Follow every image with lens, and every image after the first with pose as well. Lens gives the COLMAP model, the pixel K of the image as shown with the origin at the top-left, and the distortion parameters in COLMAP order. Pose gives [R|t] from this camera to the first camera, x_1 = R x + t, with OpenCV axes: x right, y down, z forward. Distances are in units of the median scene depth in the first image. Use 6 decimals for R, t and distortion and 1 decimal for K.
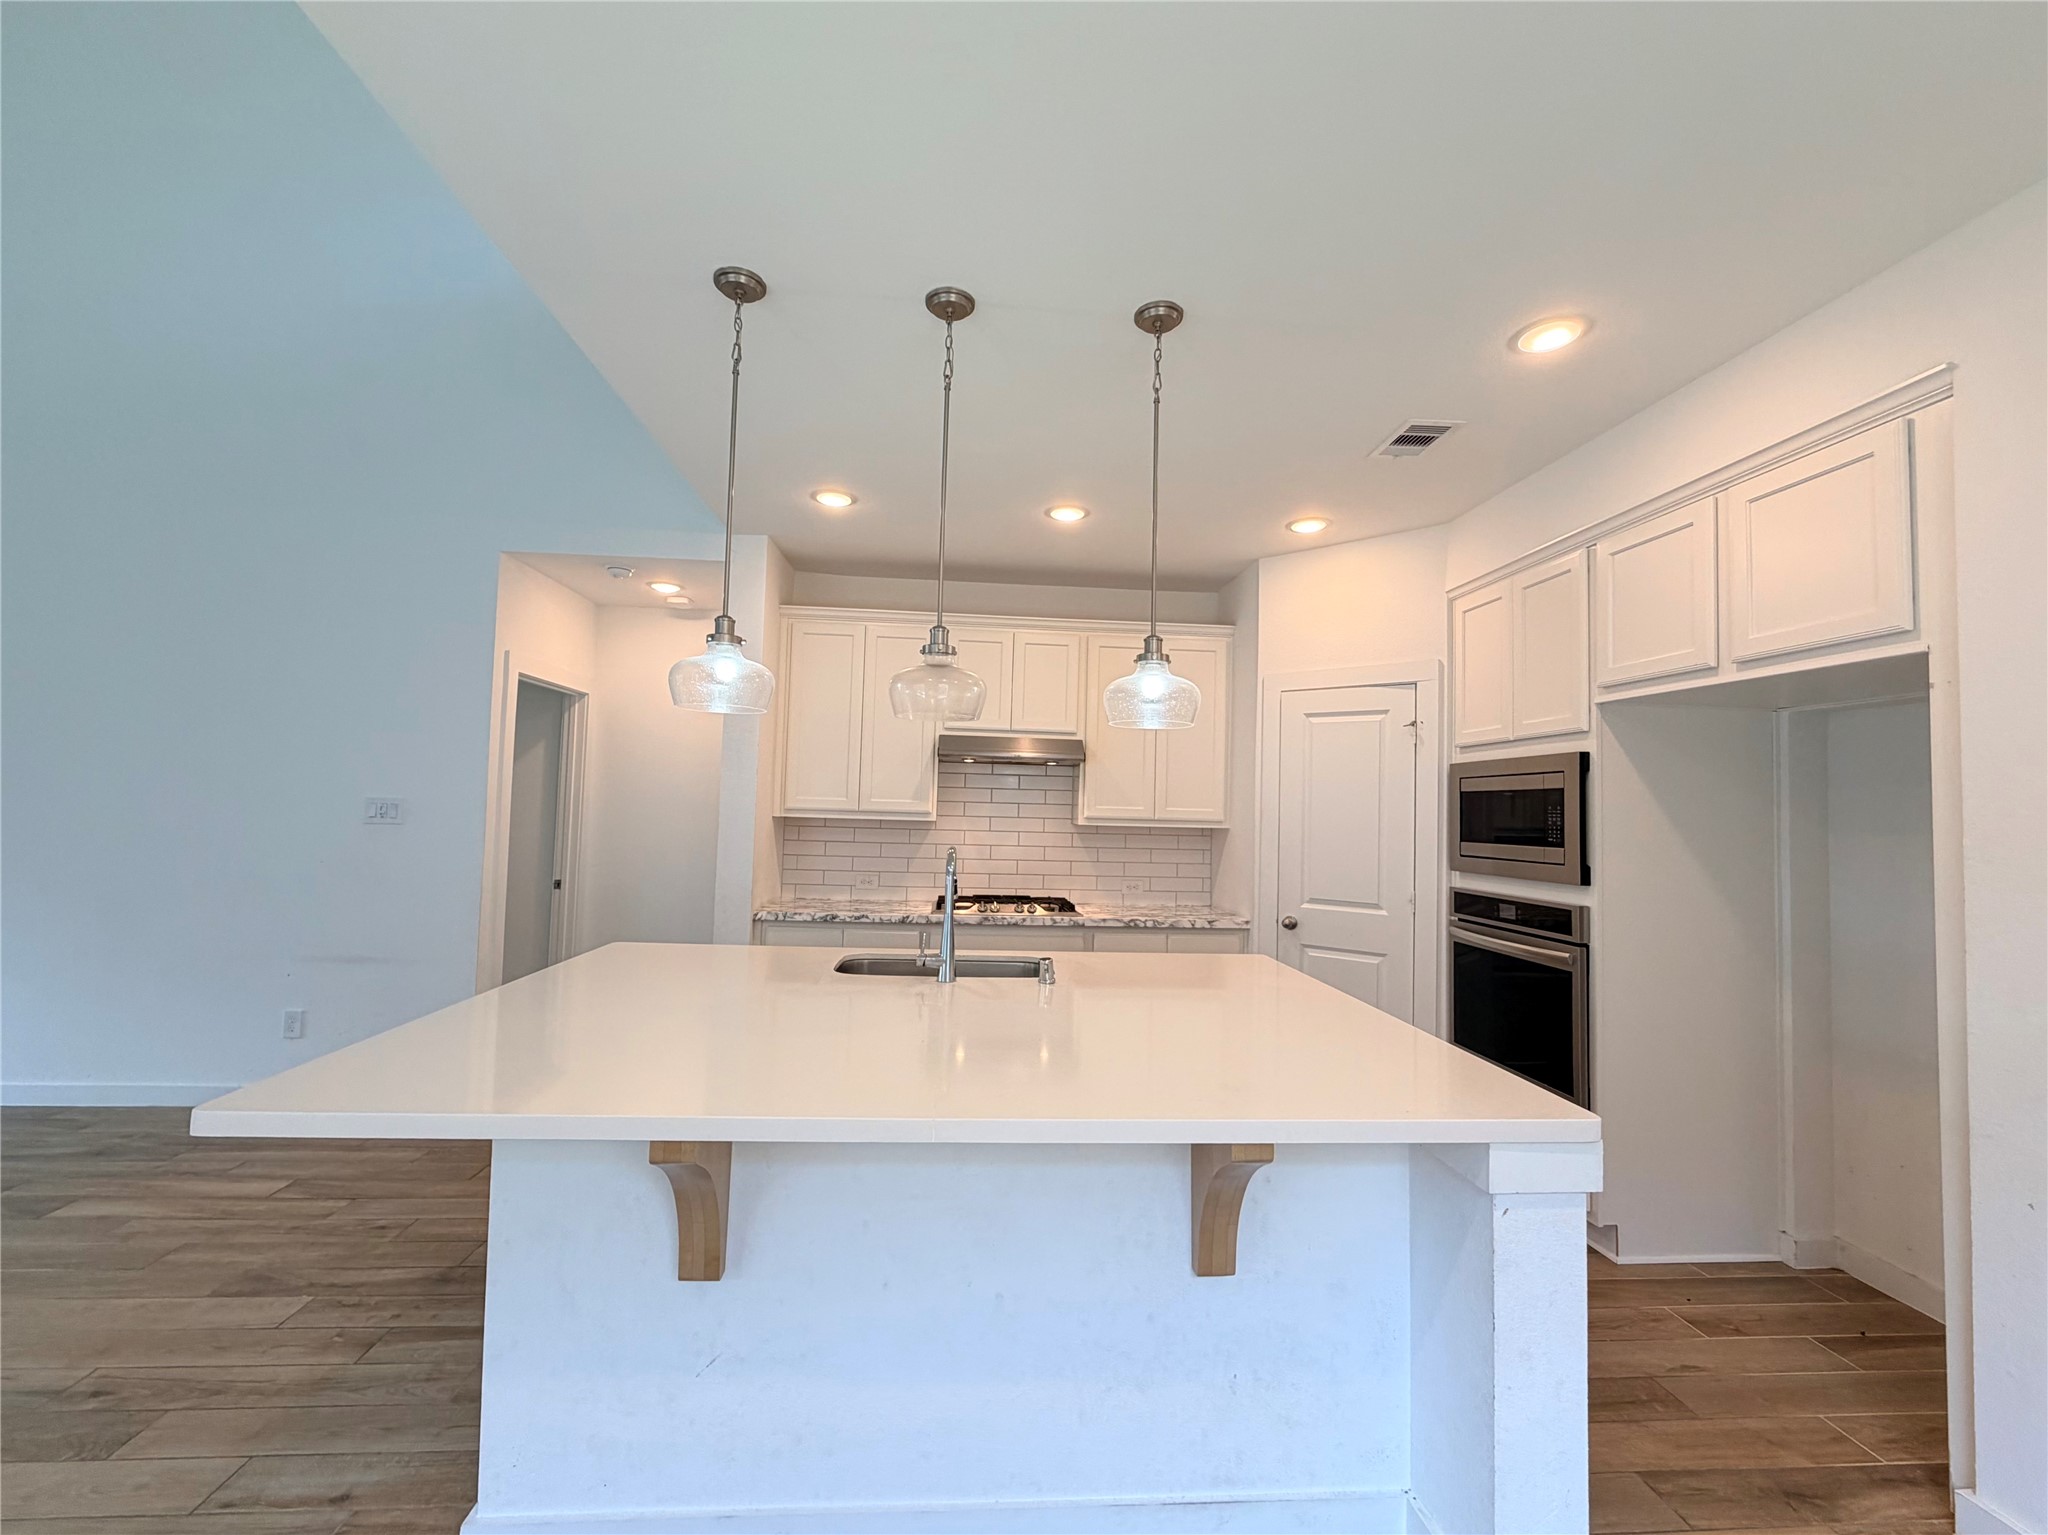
lens RADIAL K [[858.7, 0, 1017.4], [0, 858.7, 769.6], [0, 0, 1]] dist [-0.001378, 0.000529]
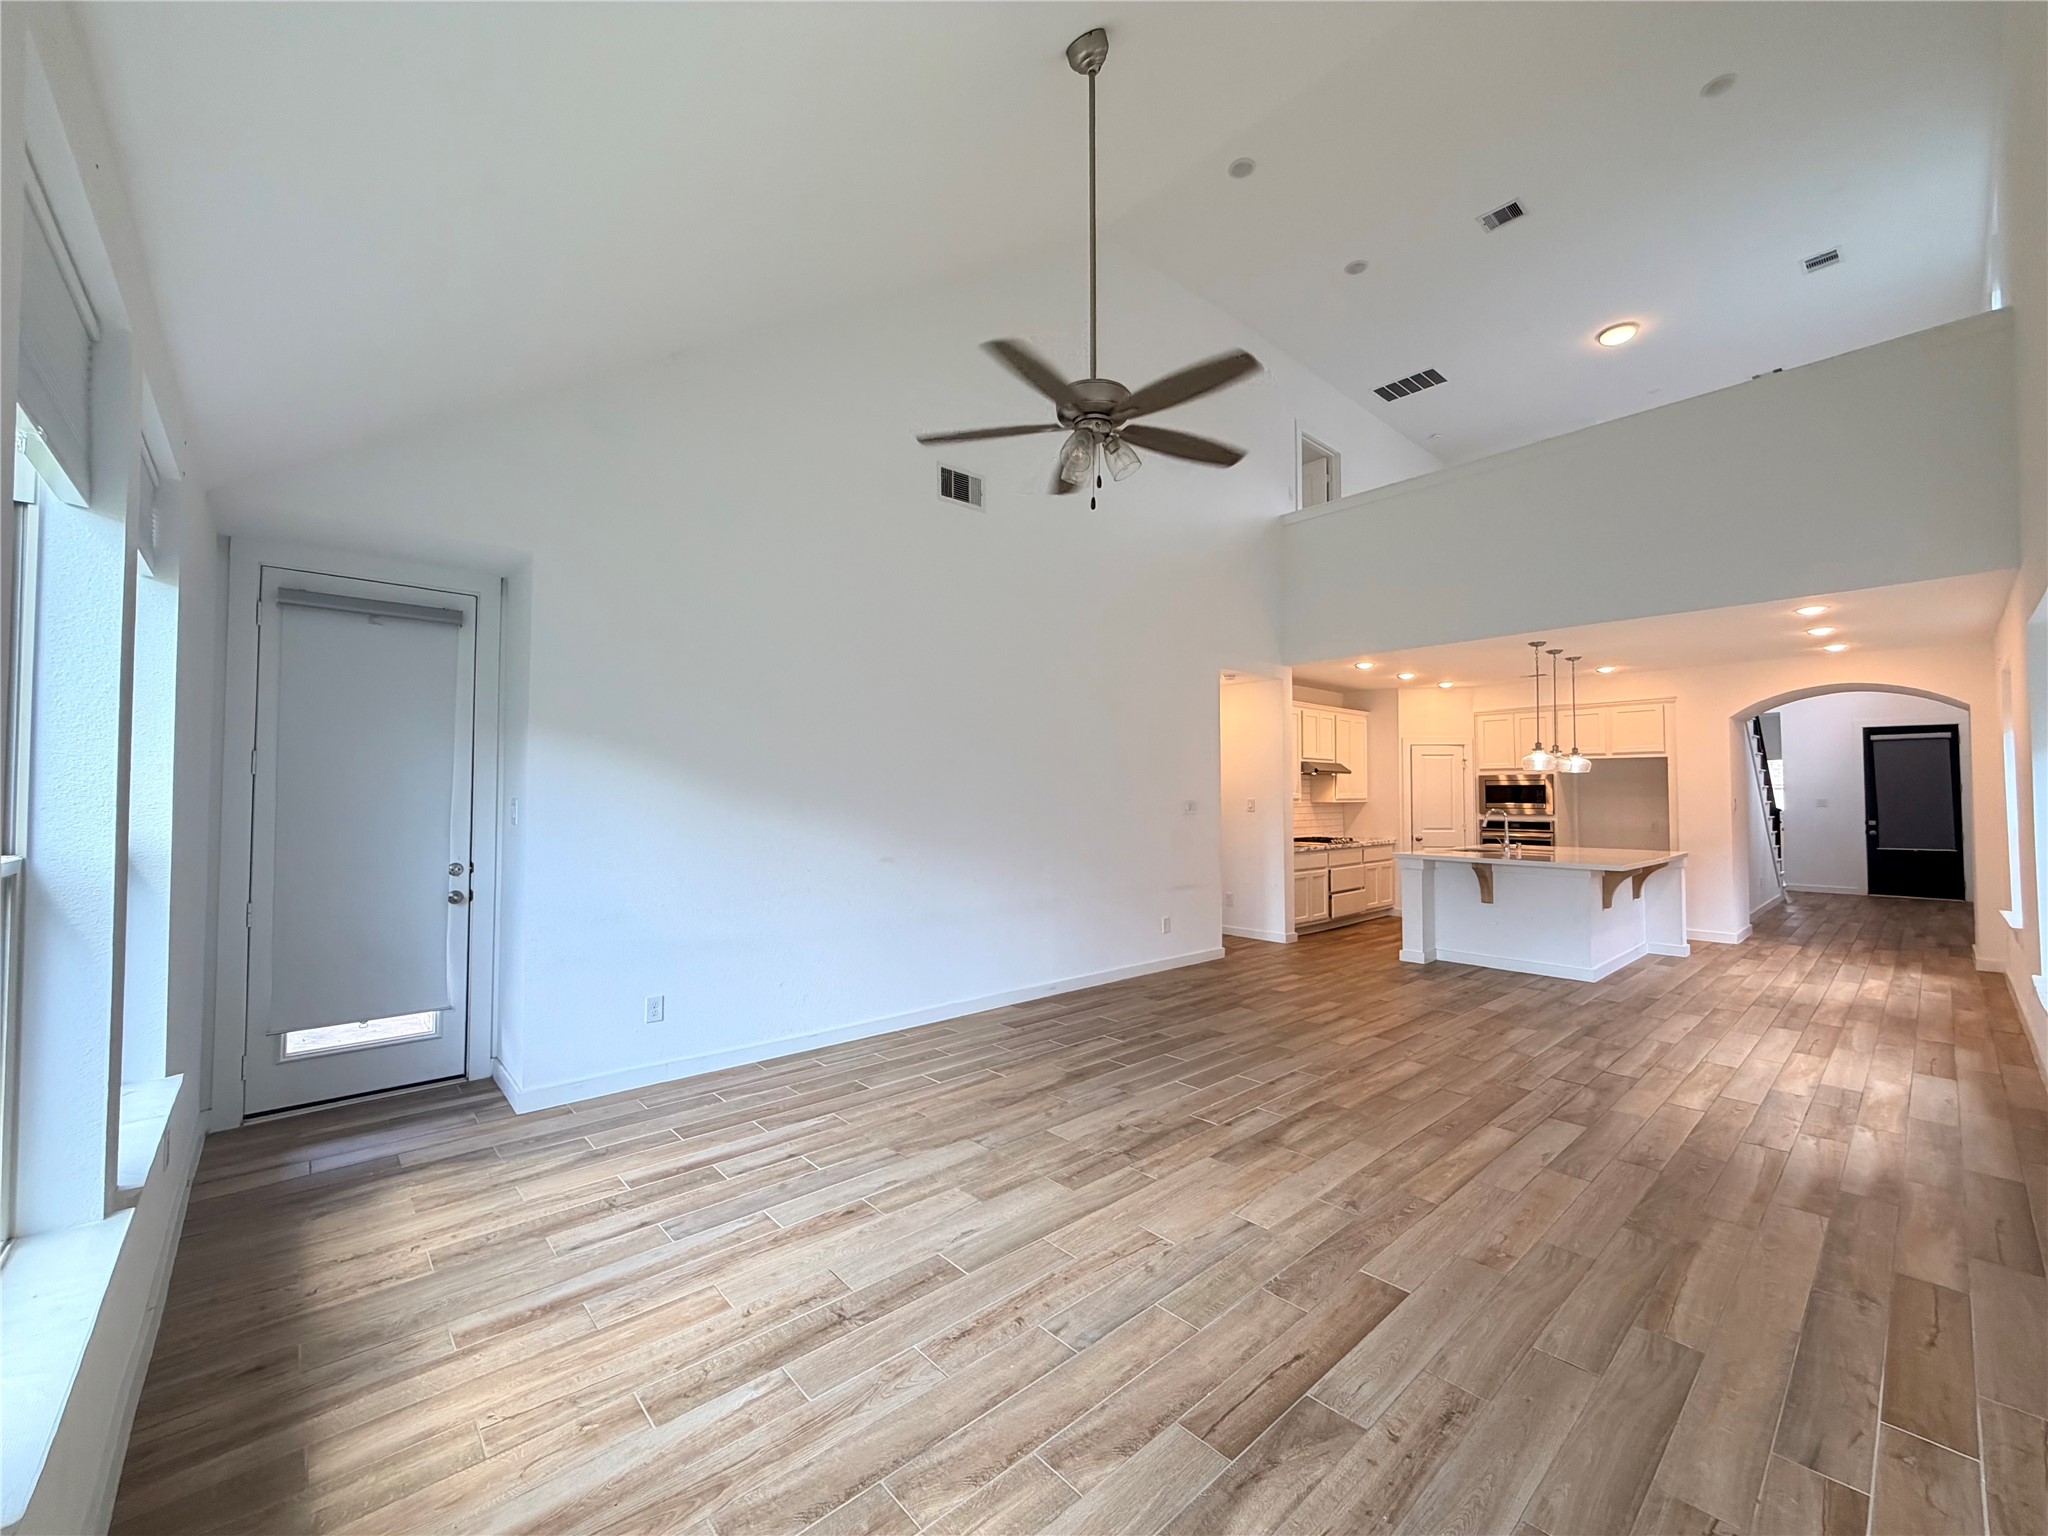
lens RADIAL K [[813.1, 0, 1020.1], [0, 813.1, 773.4], [0, 0, 1]] dist [-0.000733, -0.000288]
pose [[0.792151, -0.010139, 0.610241, -2.131941], [-0.006669, 0.999659, 0.025265, -0.065528], [-0.610289, -0.024083, 0.791813, -0.167511]]
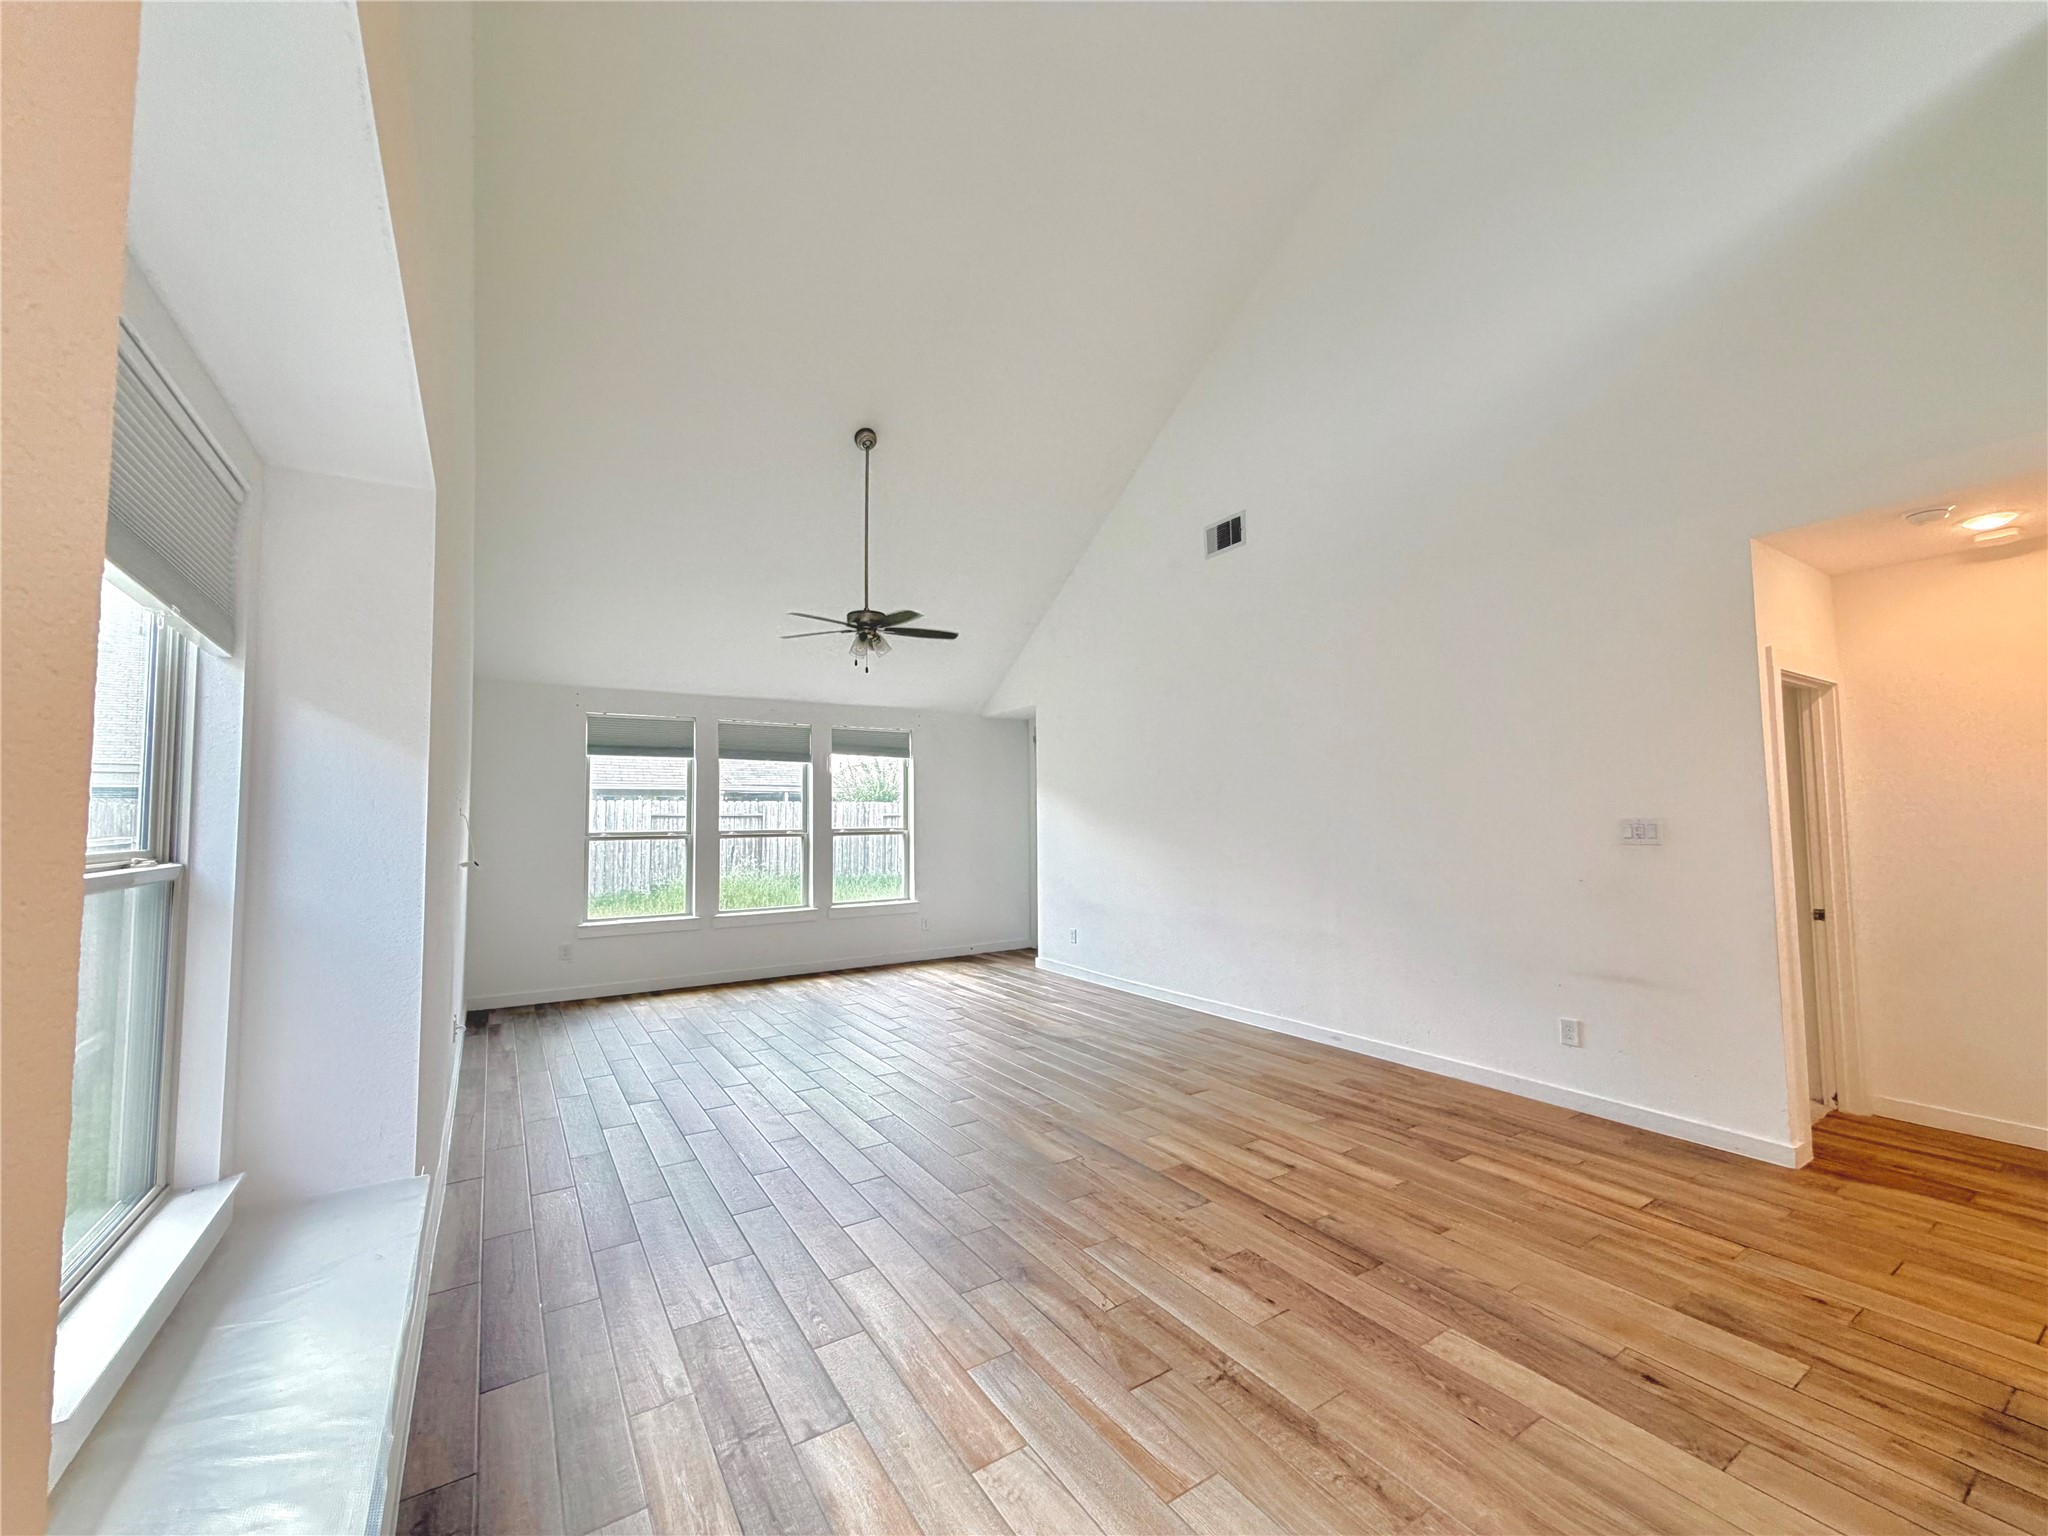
lens RADIAL K [[817.0, 0, 1015.6], [0, 817.0, 769.7], [0, 0, 1]] dist [-0.000364, 0.000141]
pose [[0.475197, -0.086018, -0.875665, -0.251914], [0.065059, 0.995921, -0.062526, -0.011527], [0.877471, -0.027258, 0.478855, -0.087797]]
